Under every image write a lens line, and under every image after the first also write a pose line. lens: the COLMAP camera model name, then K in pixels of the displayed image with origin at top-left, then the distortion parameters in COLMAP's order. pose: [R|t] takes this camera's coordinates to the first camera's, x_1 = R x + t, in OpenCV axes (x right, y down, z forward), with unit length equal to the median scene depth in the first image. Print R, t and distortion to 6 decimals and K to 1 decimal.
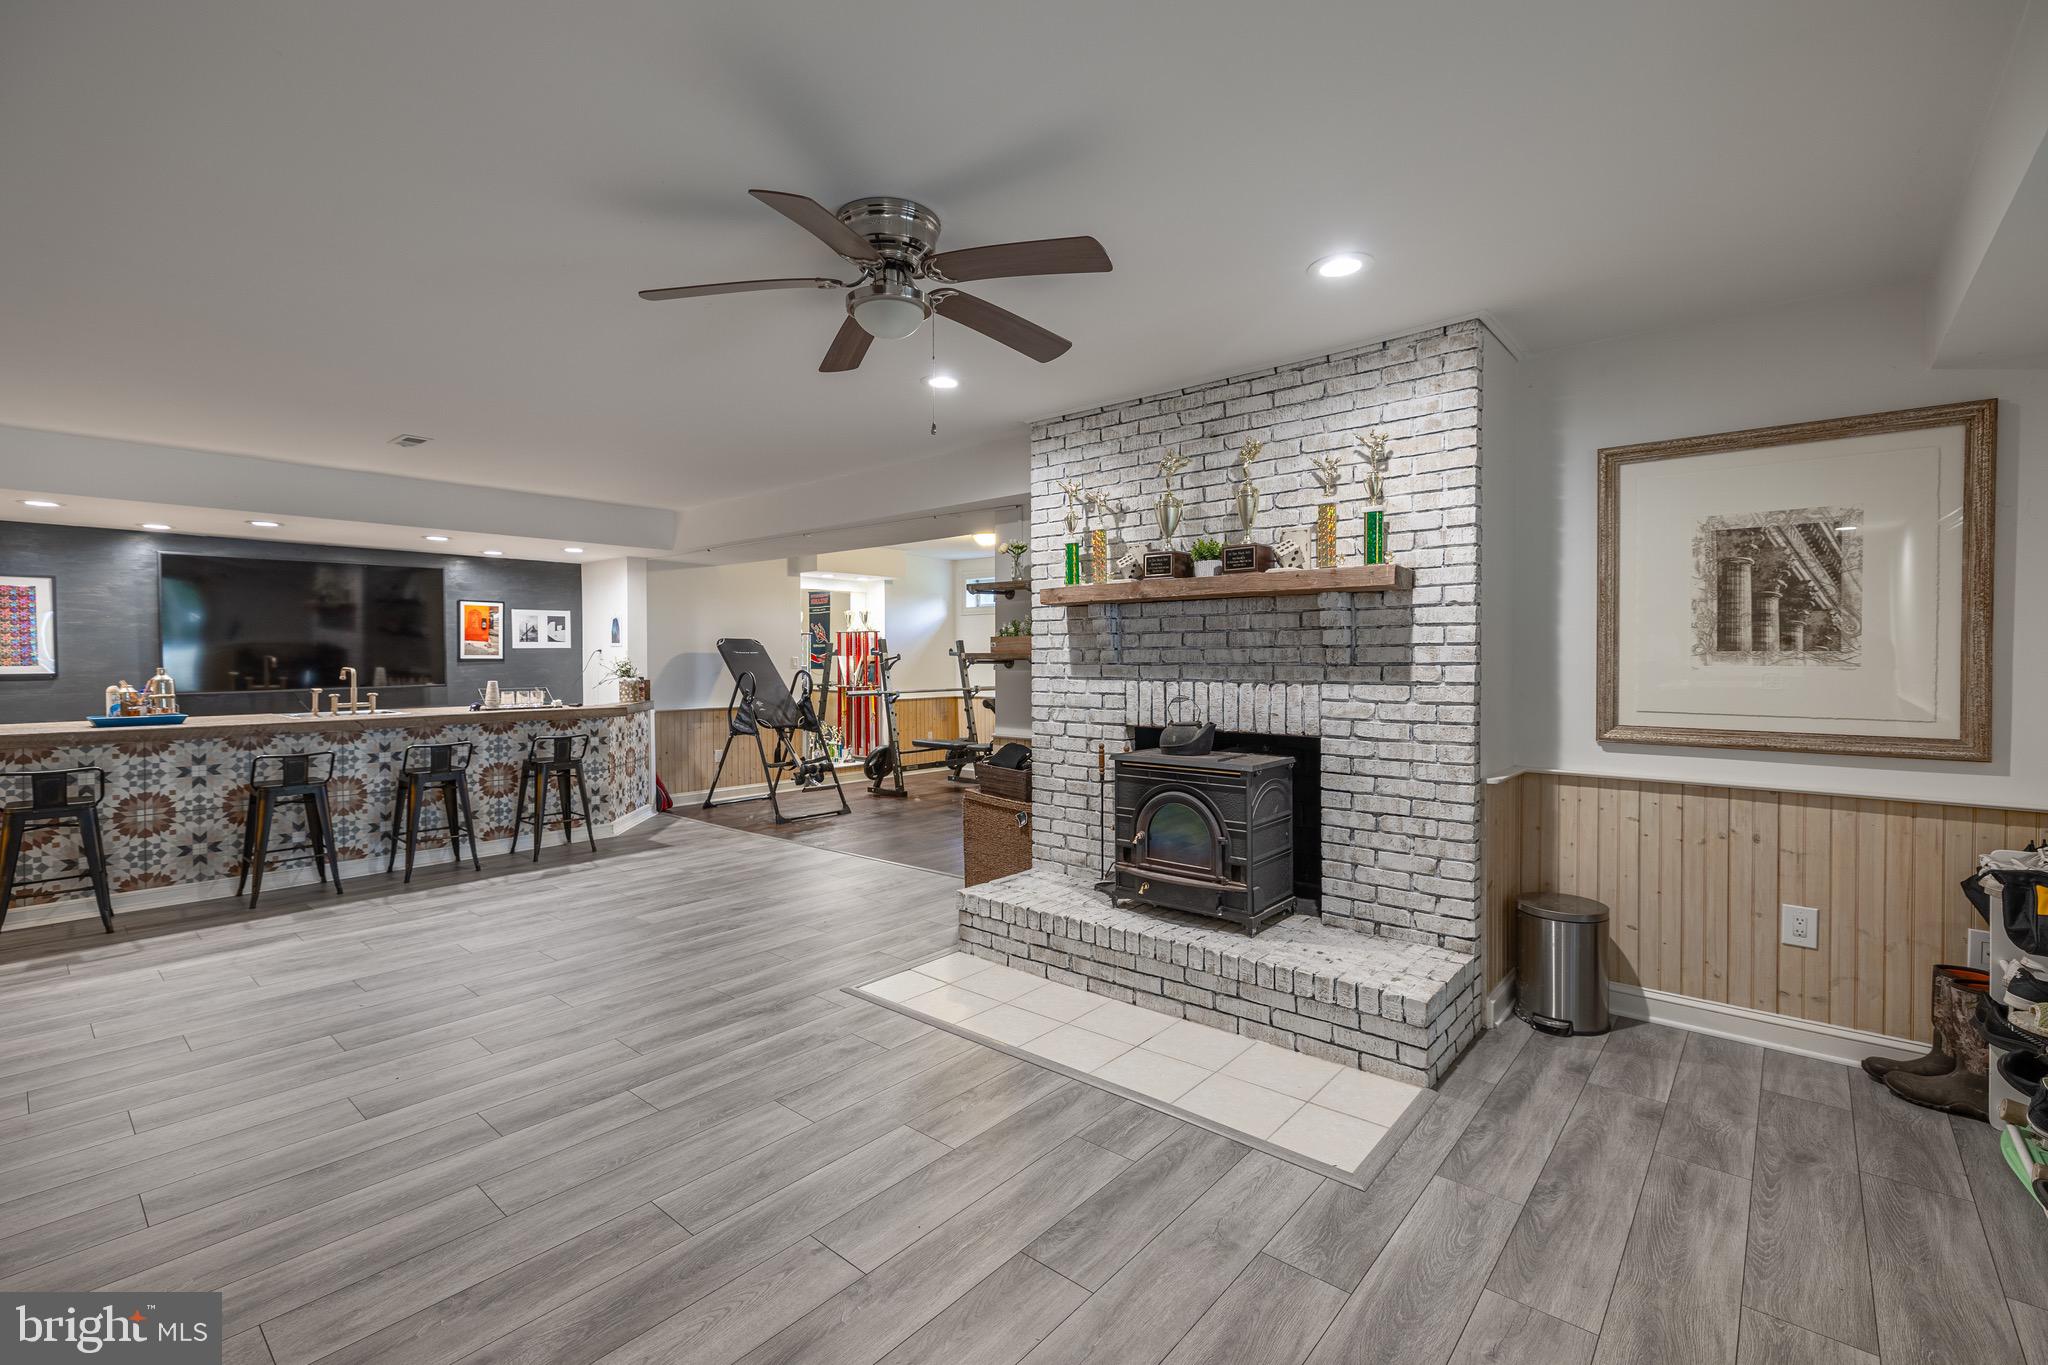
lens RADIAL K [[889.7, 0, 1008.2], [0, 889.7, 669.1], [0, 0, 1]] dist [0.005187, 0.000066]
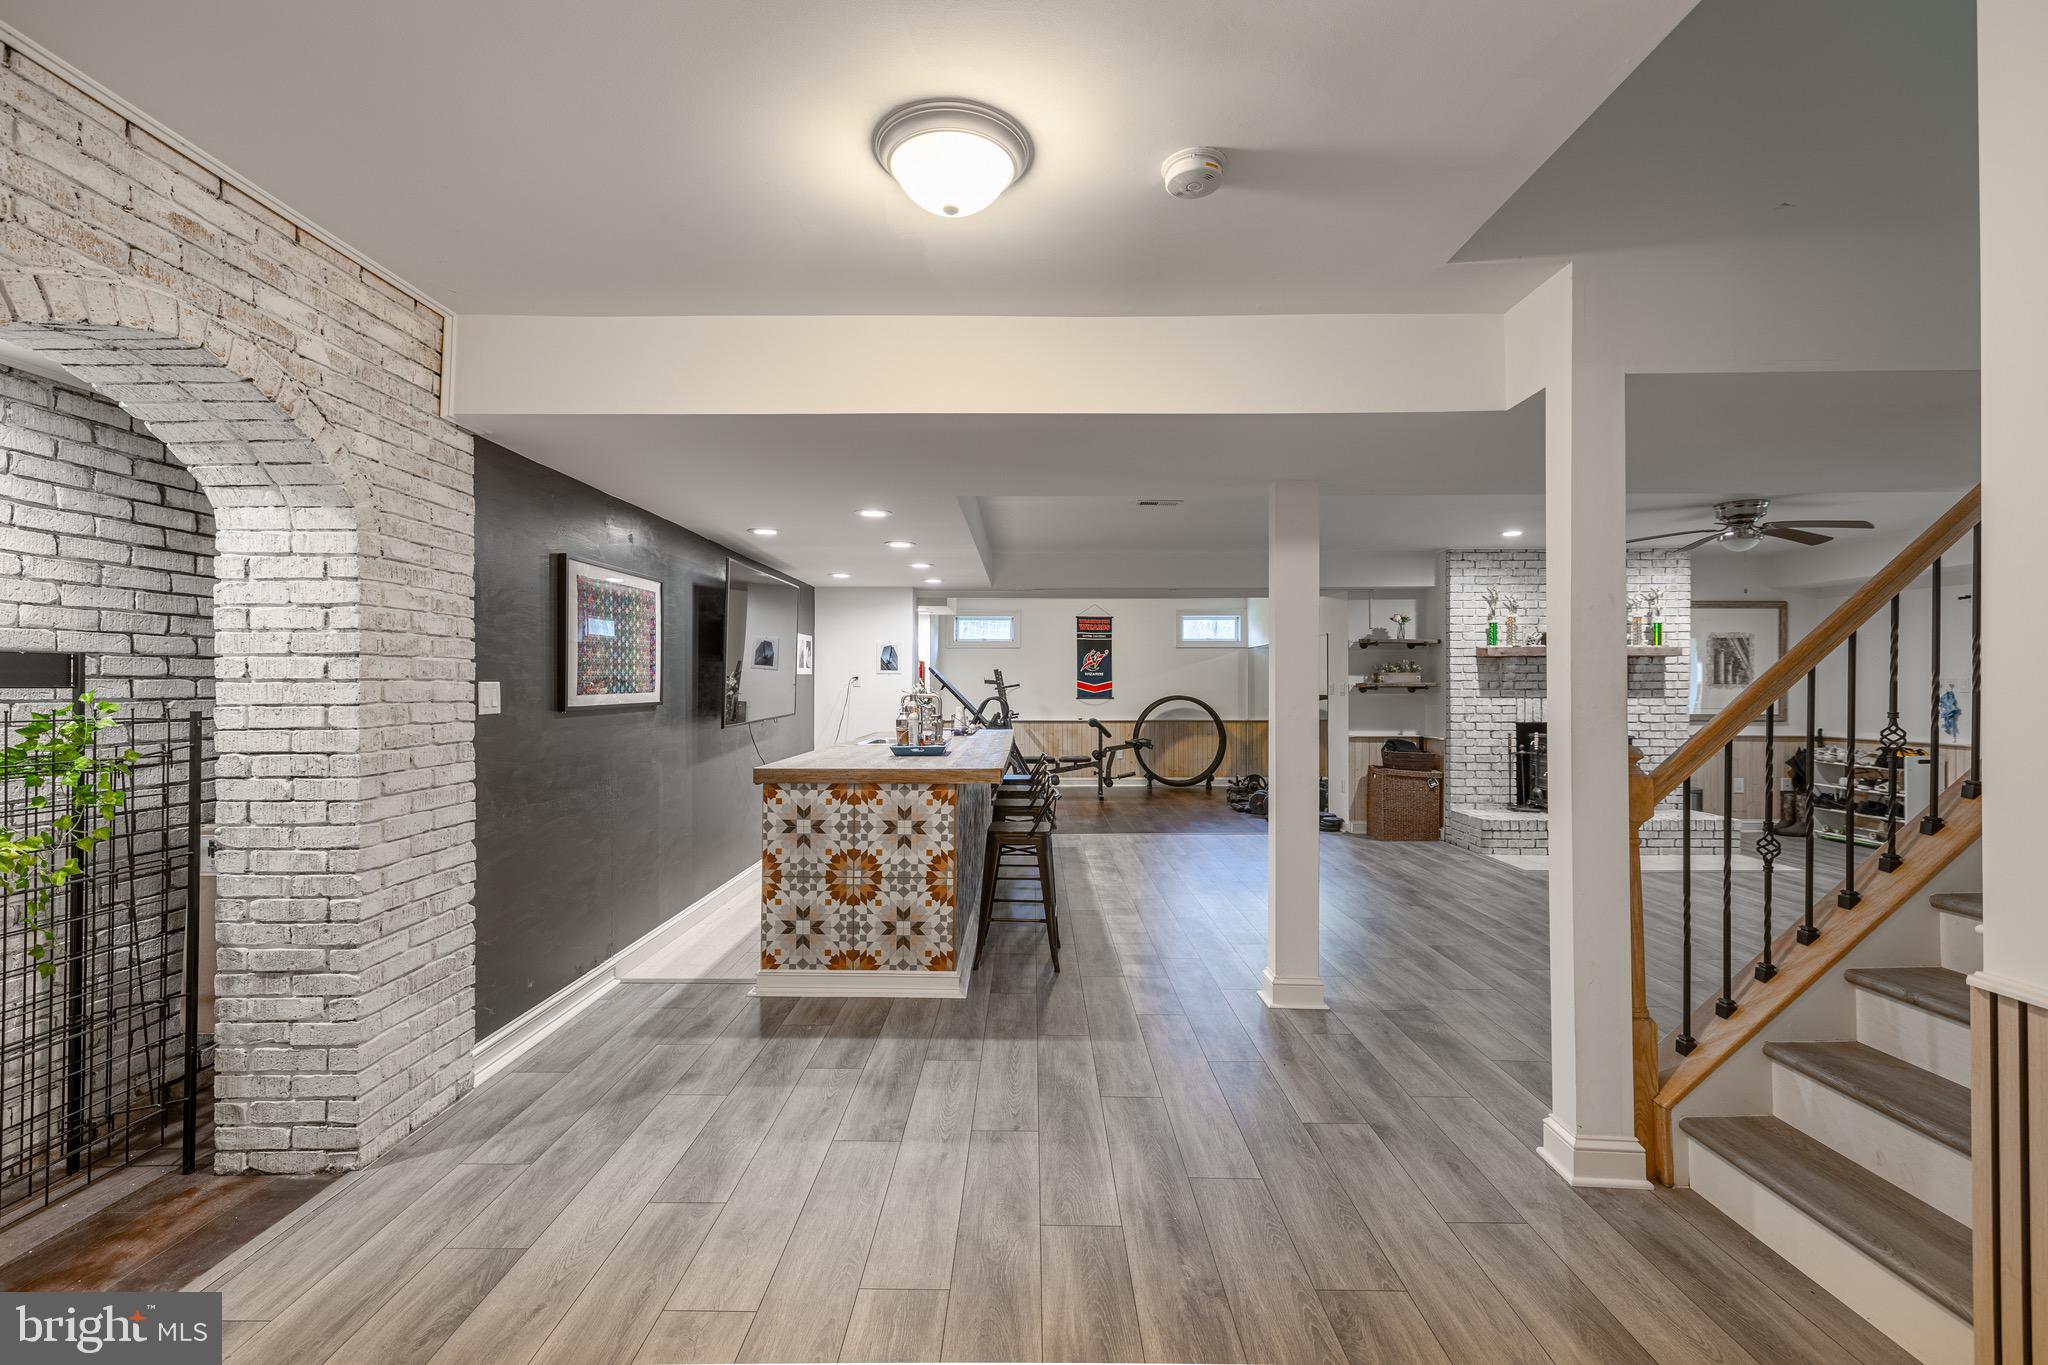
lens RADIAL K [[889.7, 0, 1028.5], [0, 889.7, 683.5], [0, 0, 1]] dist [0.005187, 0.000066]
pose [[0.756583, 0.005082, 0.653878, -1.874360], [0.006049, 0.999873, -0.014771, 0.003225], [-0.653870, 0.015131, 0.756456, 0.262442]]
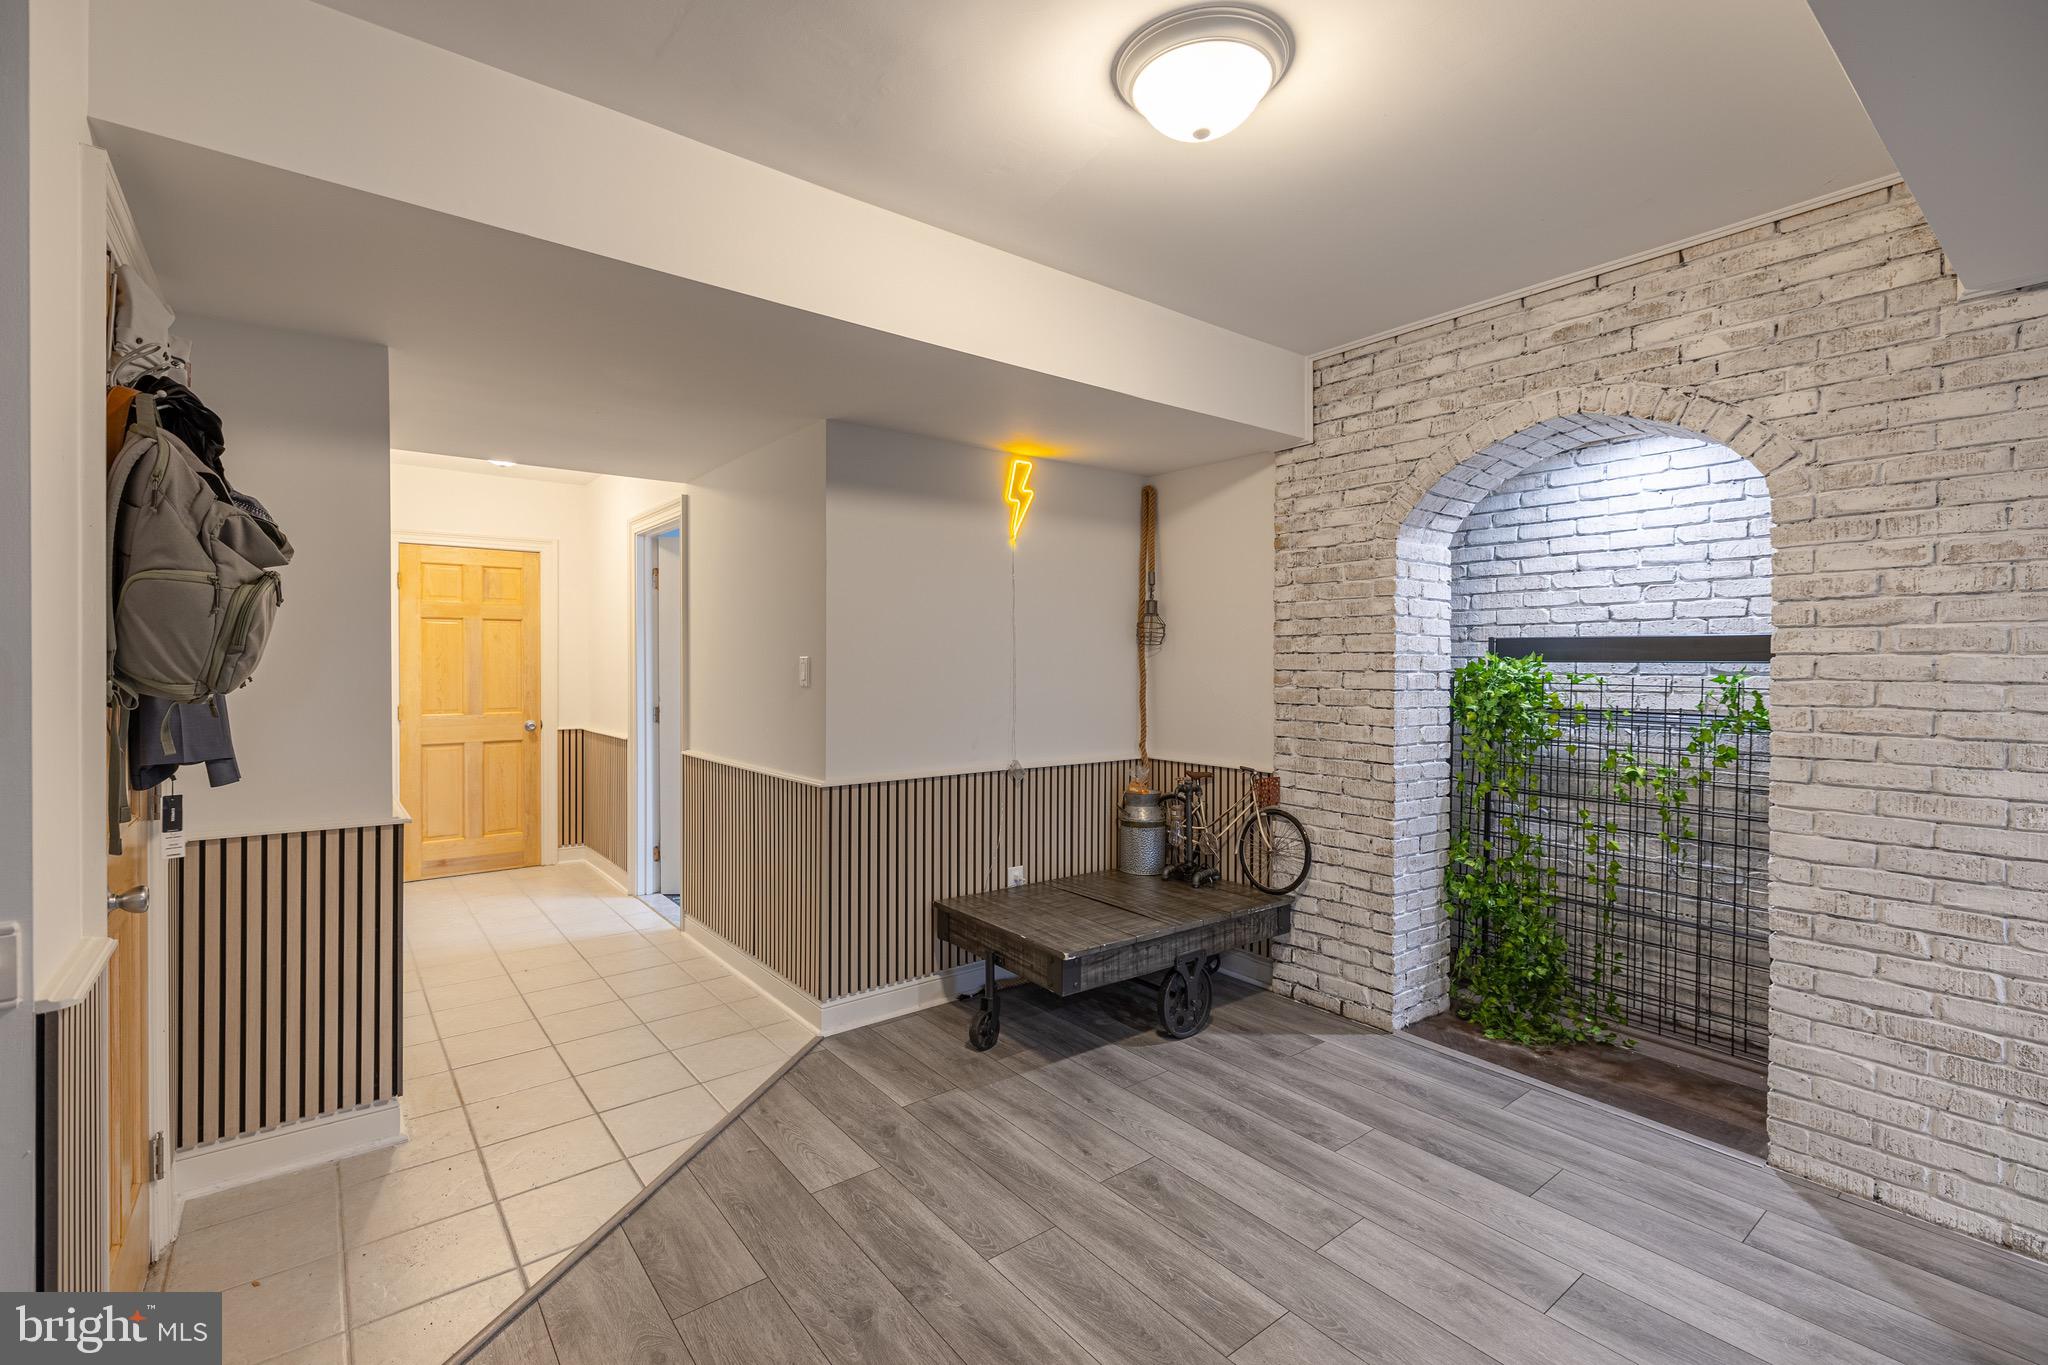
lens RADIAL K [[889.7, 0, 1008.5], [0, 889.7, 670.6], [0, 0, 1]] dist [0.005187, 0.000066]
pose [[-0.193263, 0.011552, -0.981079, -1.153740], [-0.015100, 0.999777, 0.014746, -0.001599], [0.981031, 0.017664, -0.193046, 0.643388]]
